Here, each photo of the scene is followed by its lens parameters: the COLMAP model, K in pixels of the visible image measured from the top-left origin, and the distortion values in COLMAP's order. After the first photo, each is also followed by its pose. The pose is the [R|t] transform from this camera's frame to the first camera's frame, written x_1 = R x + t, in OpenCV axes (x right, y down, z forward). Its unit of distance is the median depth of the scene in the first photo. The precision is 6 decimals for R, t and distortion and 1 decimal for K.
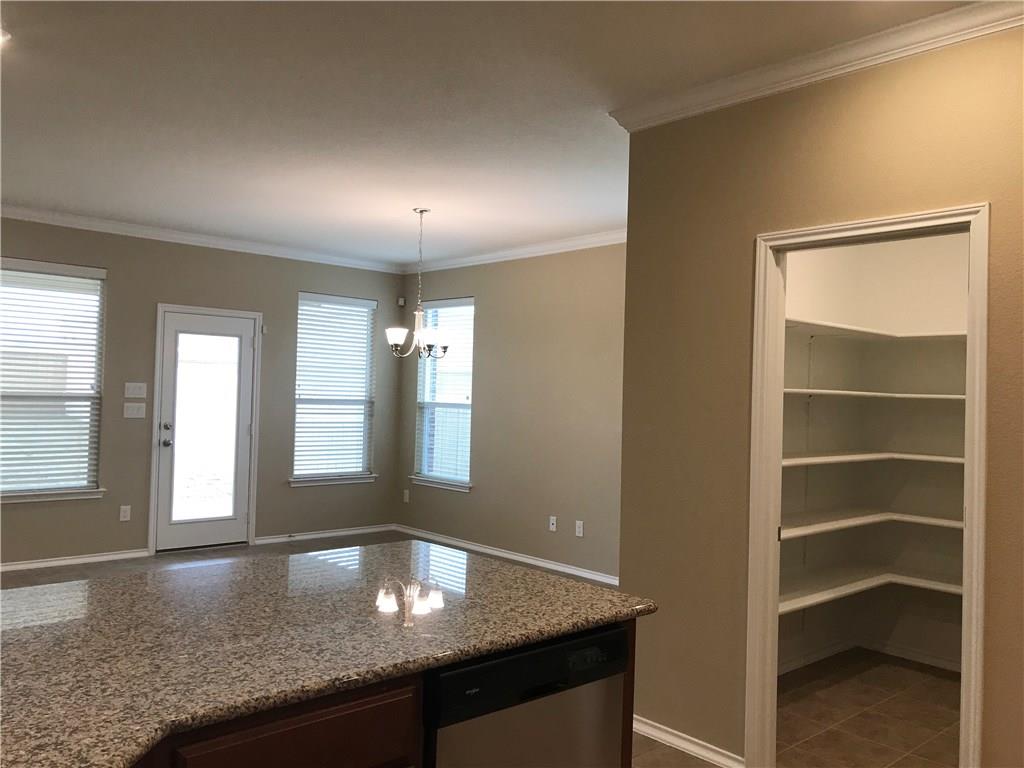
lens RADIAL K [[837.3, 0, 520.7], [0, 837.3, 379.4], [0, 0, 1]] dist [0.058781, -0.077490]
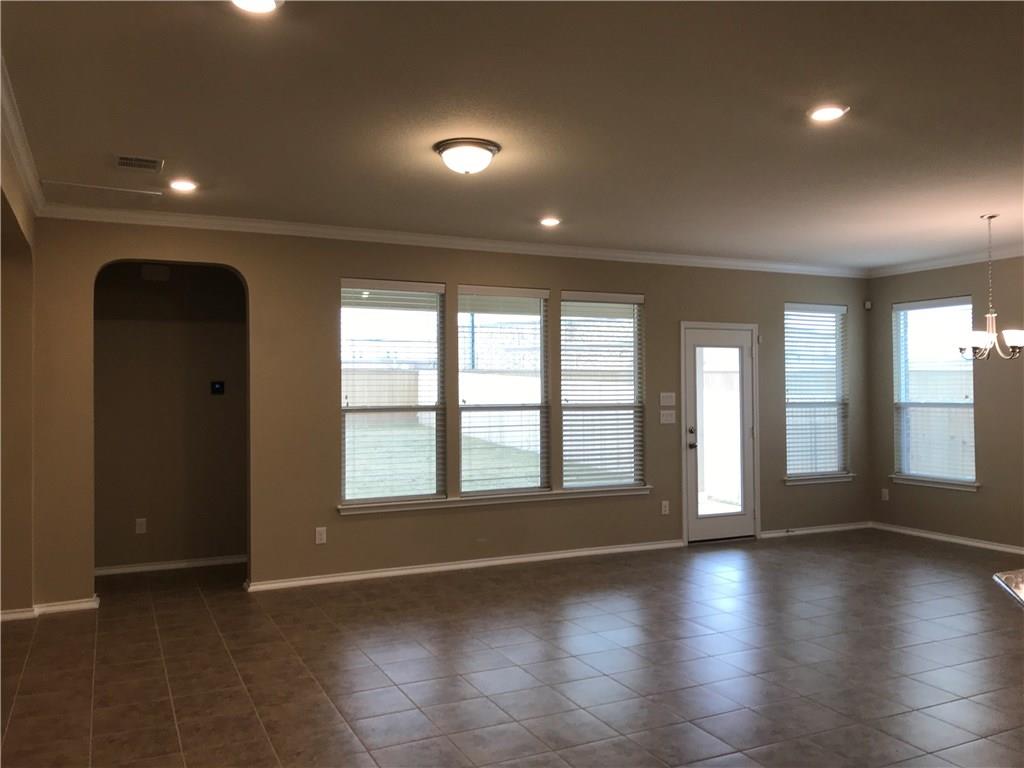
lens RADIAL K [[837.3, 0, 510.9], [0, 837.3, 374.9], [0, 0, 1]] dist [0.058781, -0.077490]
pose [[0.958112, -0.039632, -0.283637, -0.310872], [0.037433, 0.999212, -0.013168, -0.011675], [0.283936, 0.001999, 0.958841, -0.129840]]
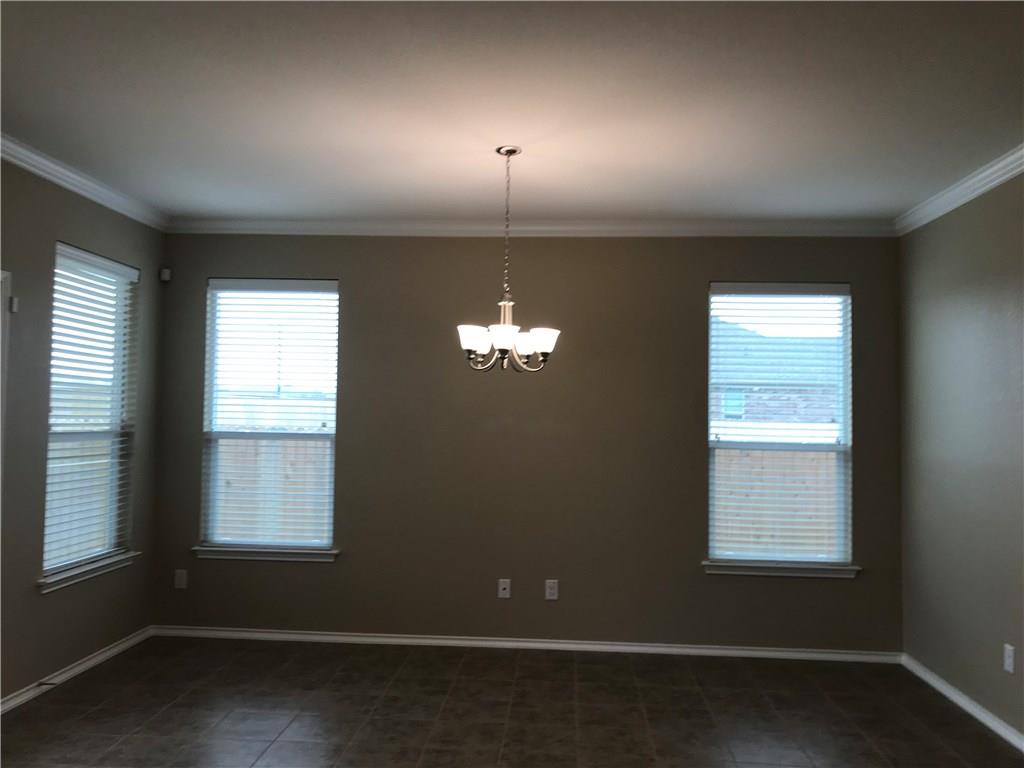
lens RADIAL K [[837.3, 0, 516.3], [0, 837.3, 382.3], [0, 0, 1]] dist [0.058781, -0.077490]
pose [[0.718124, 0.015270, 0.695748, -0.454216], [-0.010607, 0.999883, -0.010996, -0.007663], [-0.695835, 0.000517, 0.718202, 0.405349]]
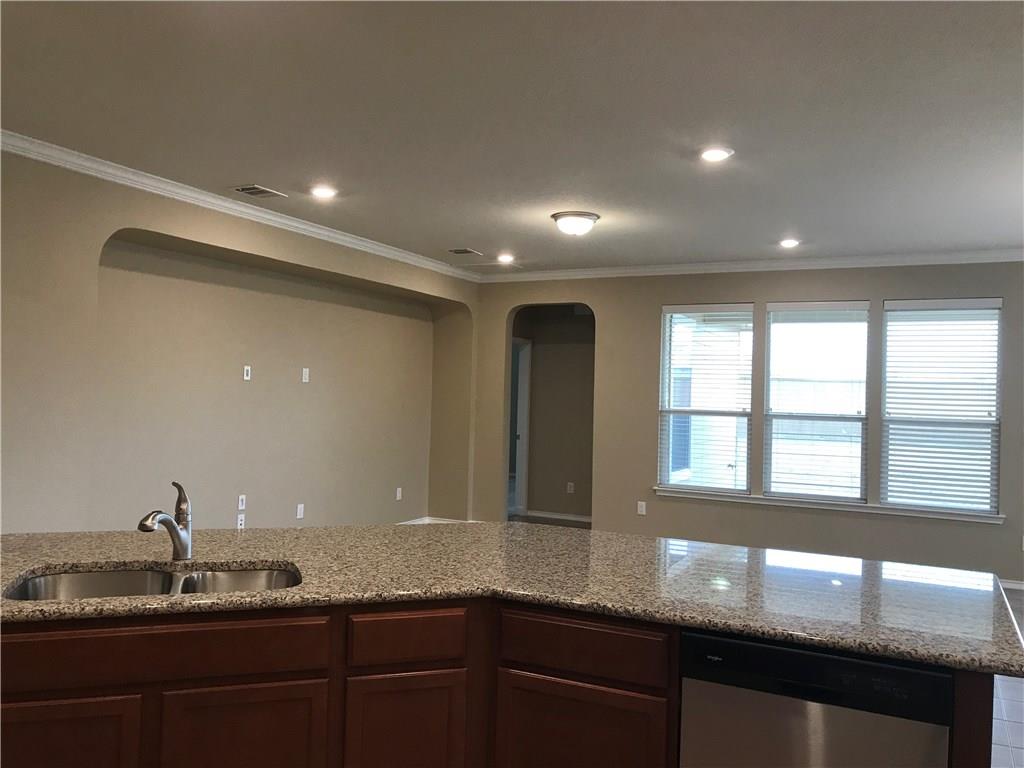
lens RADIAL K [[837.3, 0, 503.2], [0, 837.3, 373.9], [0, 0, 1]] dist [0.058781, -0.077490]
pose [[0.361738, -0.040365, -0.931405, 0.214977], [-0.002716, 0.999012, -0.044350, 0.006747], [0.932276, 0.018573, 0.361271, 0.067965]]
